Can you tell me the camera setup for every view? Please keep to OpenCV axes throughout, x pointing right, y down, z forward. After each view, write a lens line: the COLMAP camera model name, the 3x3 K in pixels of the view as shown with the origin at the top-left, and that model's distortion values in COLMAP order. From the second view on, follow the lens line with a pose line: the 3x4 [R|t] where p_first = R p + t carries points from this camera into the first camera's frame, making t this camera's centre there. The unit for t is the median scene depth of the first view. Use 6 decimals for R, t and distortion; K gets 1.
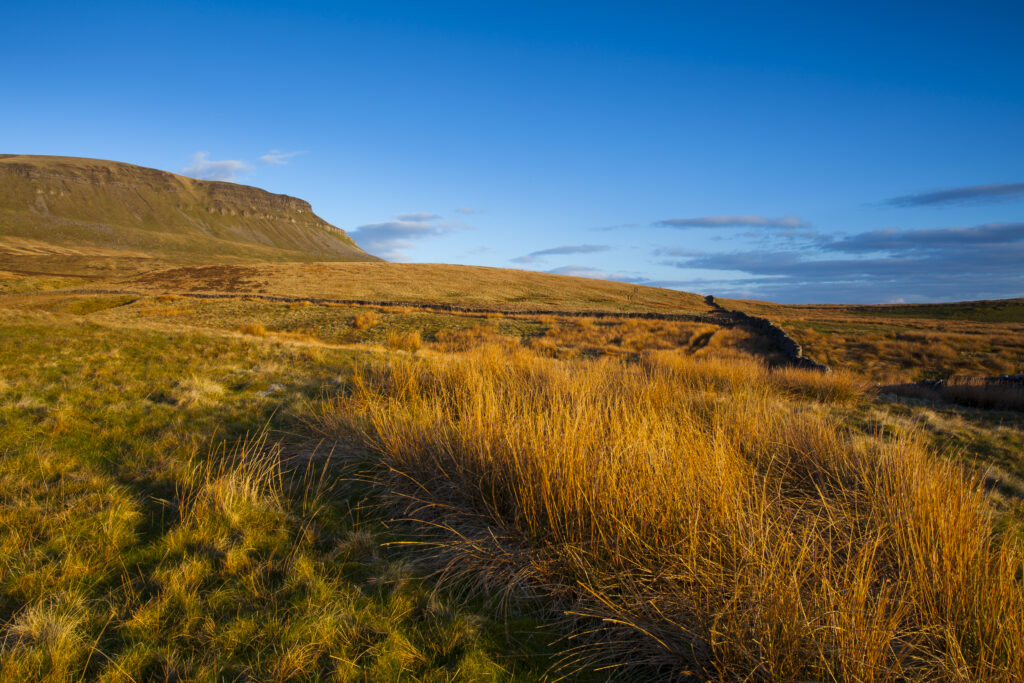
lens RADIAL K [[778.6, 0, 511.4], [0, 778.6, 335.3], [0, 0, 1]] dist [-0.006094, 0.027538]
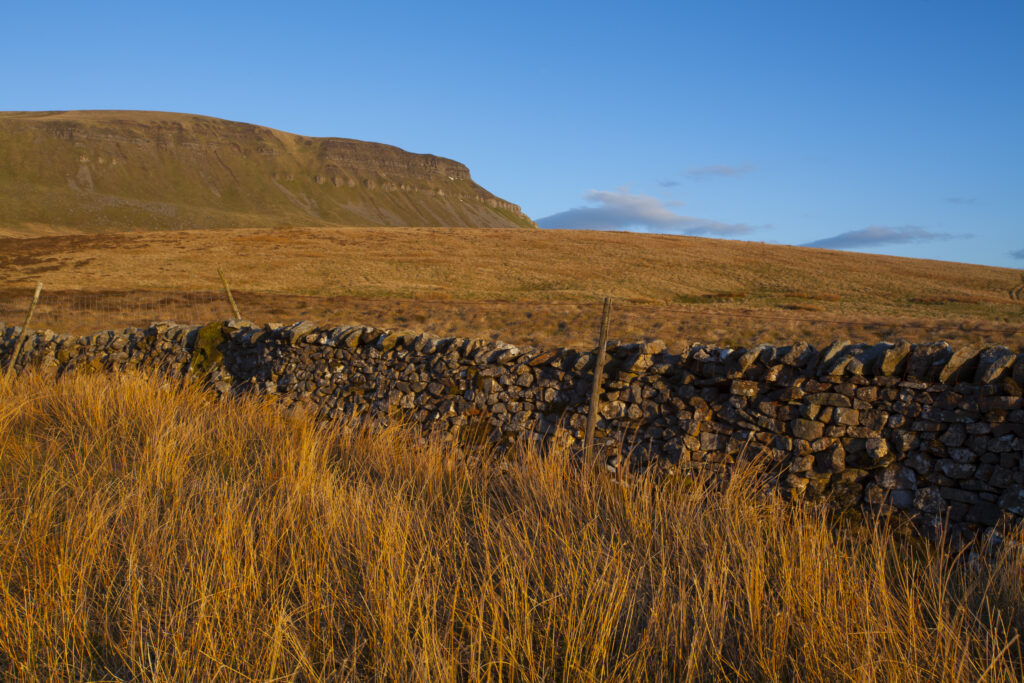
lens RADIAL K [[1126.1, 0, 512.0], [0, 1126.1, 341.5], [0, 0, 1]] dist [0.020703, -0.008517]
pose [[0.969901, 0.000540, -0.243499, 0.012178], [-0.005517, 0.999790, -0.019757, -0.003270], [0.243438, 0.020506, 0.969700, 0.109278]]
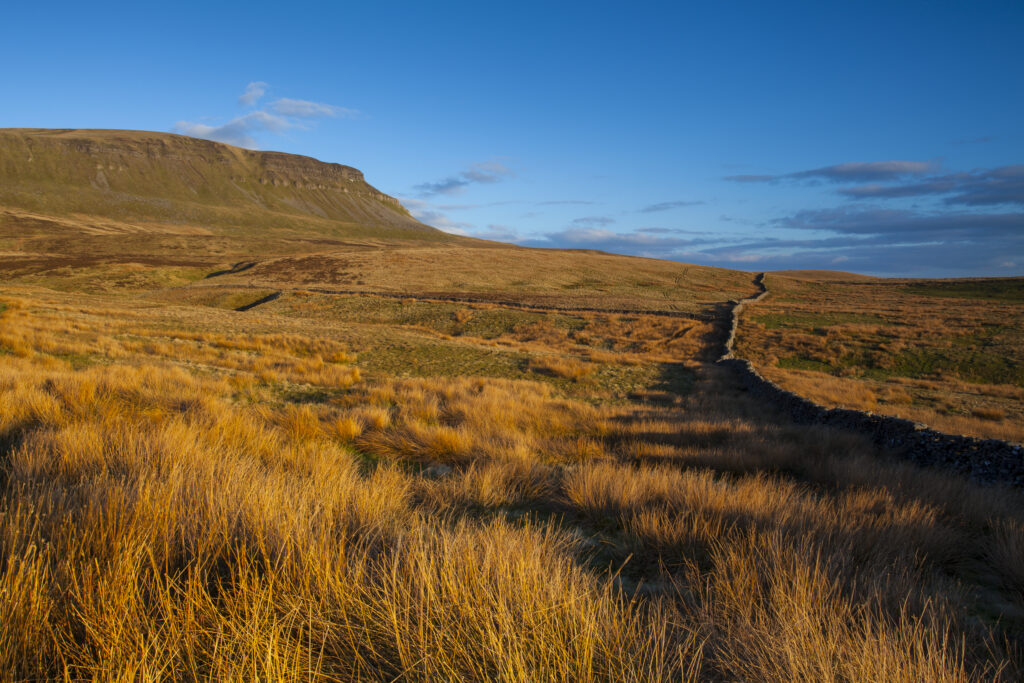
lens RADIAL K [[857.2, 0, 512.0], [0, 857.2, 341.5], [0, 0, 1]] dist [-0.002908, 0.007997]
pose [[0.997507, -0.000788, -0.070557, 0.001857], [0.003797, 0.999088, 0.042519, -0.004487], [0.070459, -0.042681, 0.996601, -0.066977]]
